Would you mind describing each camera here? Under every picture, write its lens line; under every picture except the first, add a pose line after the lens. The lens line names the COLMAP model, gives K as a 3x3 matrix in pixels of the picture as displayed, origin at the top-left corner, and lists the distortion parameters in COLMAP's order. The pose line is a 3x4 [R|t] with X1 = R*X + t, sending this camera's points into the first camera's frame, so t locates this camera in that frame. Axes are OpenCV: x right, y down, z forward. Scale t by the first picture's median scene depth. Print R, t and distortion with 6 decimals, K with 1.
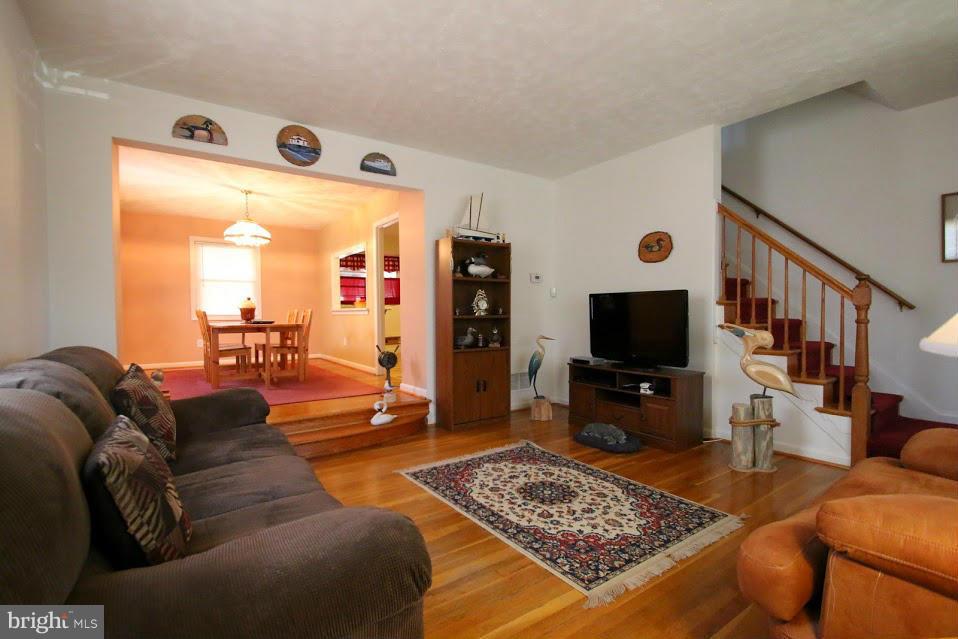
lens RADIAL K [[443.8, 0, 474.5], [0, 443.8, 322.6], [0, 0, 1]] dist [0.009691, -0.013610]
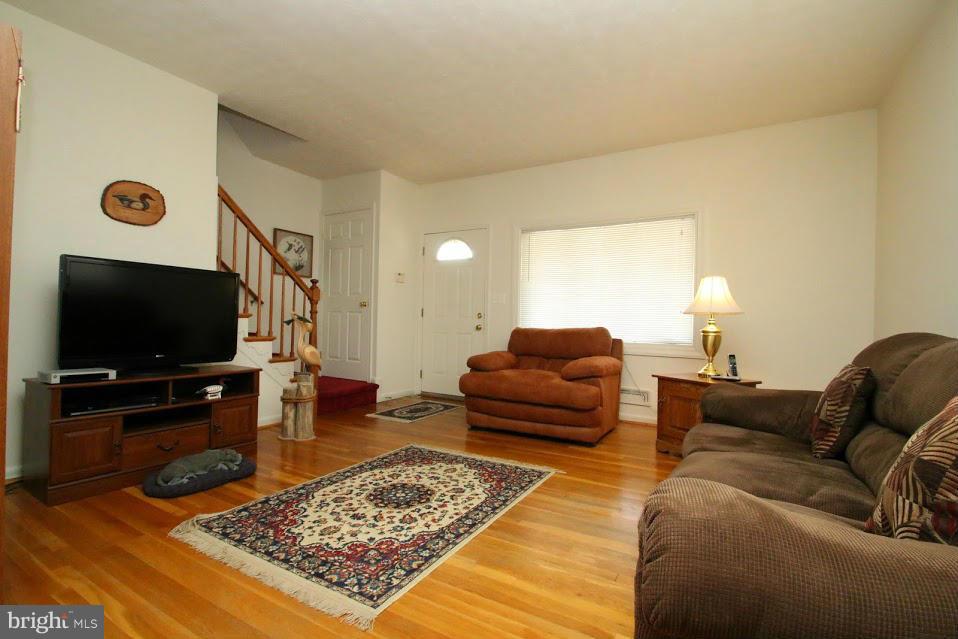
lens RADIAL K [[443.8, 0, 474.5], [0, 443.8, 322.6], [0, 0, 1]] dist [0.009691, -0.013610]
pose [[-0.407187, -0.003418, 0.913338, -0.655249], [0.002197, 0.999986, 0.004721, 0.026420], [-0.913342, 0.003929, -0.407174, 1.122471]]
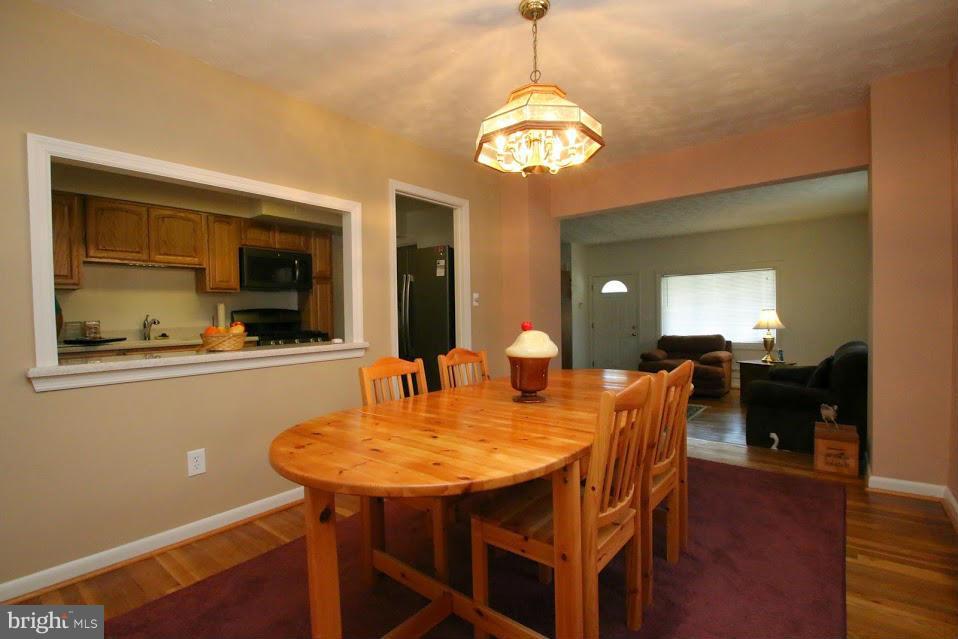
lens RADIAL K [[443.8, 0, 474.5], [0, 443.8, 322.6], [0, 0, 1]] dist [0.009691, -0.013610]
pose [[-0.266790, -0.006827, 0.963731, -1.542720], [0.042976, 0.998896, 0.018973, -0.121610], [-0.962796, 0.046479, -0.266202, 2.138743]]
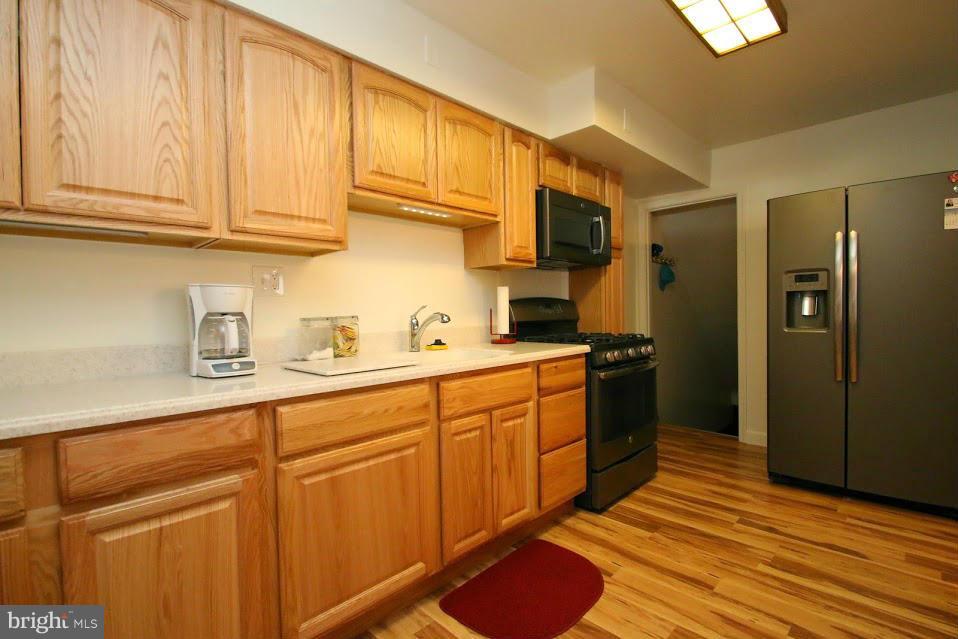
lens RADIAL K [[443.8, 0, 474.5], [0, 443.8, 322.6], [0, 0, 1]] dist [0.009691, -0.013610]
pose [[-0.171139, -0.011087, 0.985185, -0.721584], [0.045344, 0.998788, 0.019117, -0.143999], [-0.984203, 0.047944, -0.170429, 2.770298]]
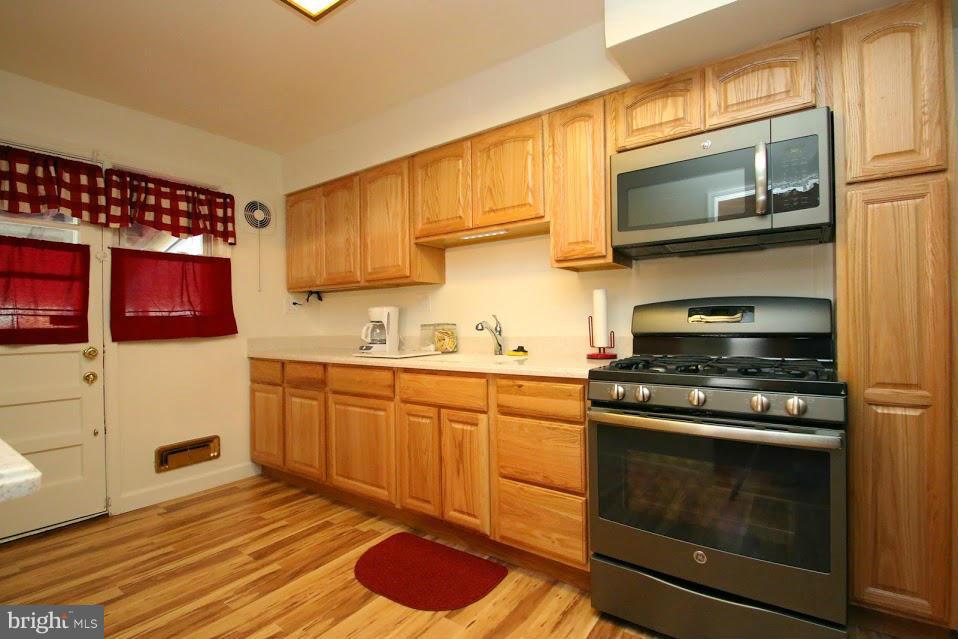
lens RADIAL K [[443.8, 0, 474.5], [0, 443.8, 322.6], [0, 0, 1]] dist [0.009691, -0.013610]
pose [[0.944654, -0.001959, 0.328063, -0.295996], [0.011997, 0.999520, -0.028577, -0.123967], [-0.327849, 0.030931, 0.944224, 1.945537]]
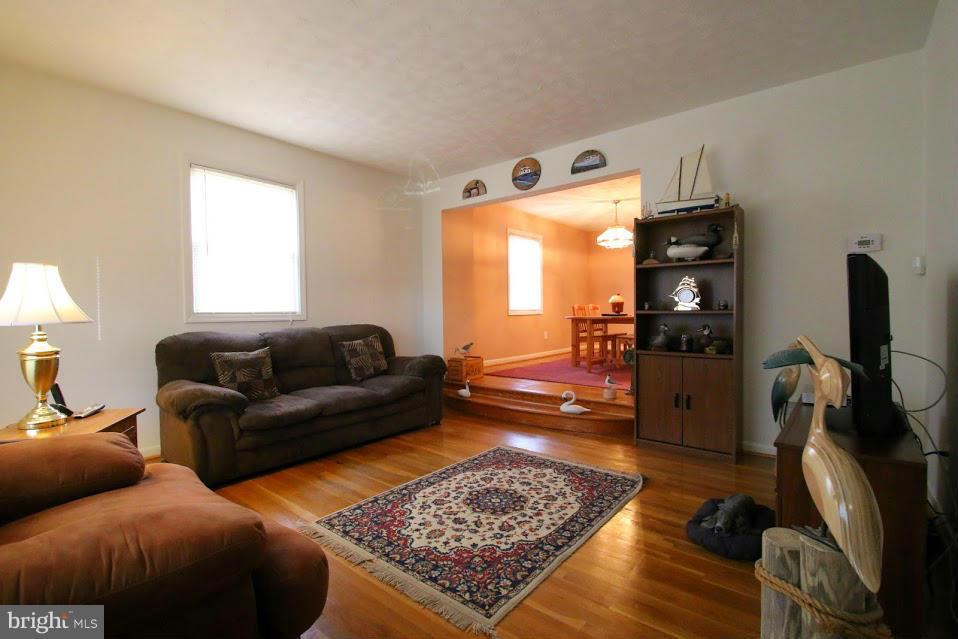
lens RADIAL K [[443.8, 0, 474.5], [0, 443.8, 322.6], [0, 0, 1]] dist [0.009691, -0.013610]
pose [[0.263889, 0.032763, -0.963997, 0.955437], [-0.012373, 0.999456, 0.030581, -0.020345], [0.964474, 0.003857, 0.264150, 0.646408]]
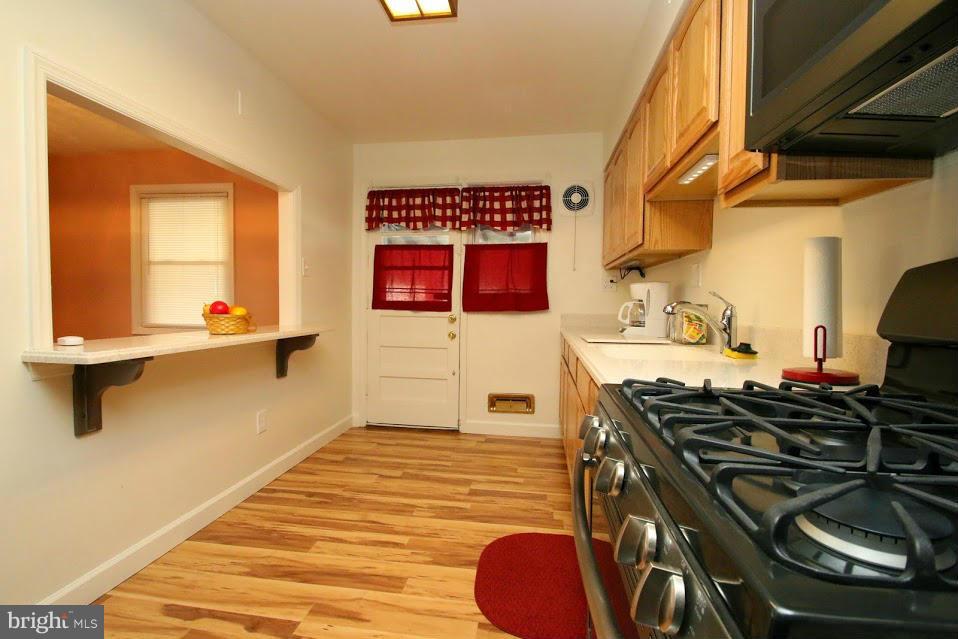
lens RADIAL K [[443.8, 0, 474.5], [0, 443.8, 322.6], [0, 0, 1]] dist [0.009691, -0.013610]
pose [[0.726971, 0.049489, -0.684883, 0.178697], [-0.036837, 0.998774, 0.033071, -0.131092], [0.685680, 0.001187, 0.727902, 2.121396]]
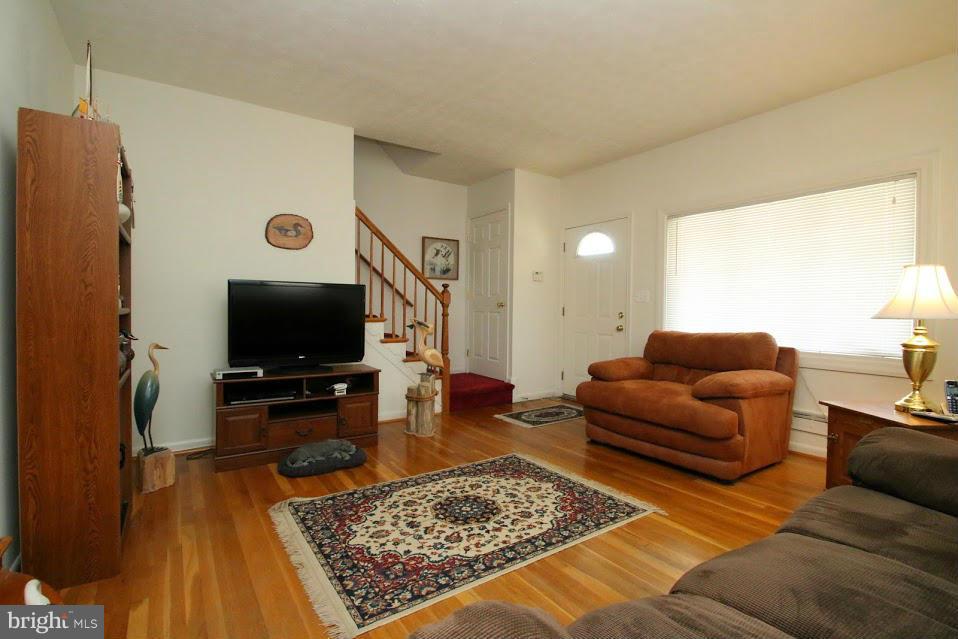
lens RADIAL K [[443.8, 0, 474.5], [0, 443.8, 322.6], [0, 0, 1]] dist [0.009691, -0.013610]
pose [[0.021959, -0.024835, 0.999450, -0.653687], [0.012206, 0.999624, 0.024571, -0.011463], [-0.999684, 0.011660, 0.022254, 0.876458]]
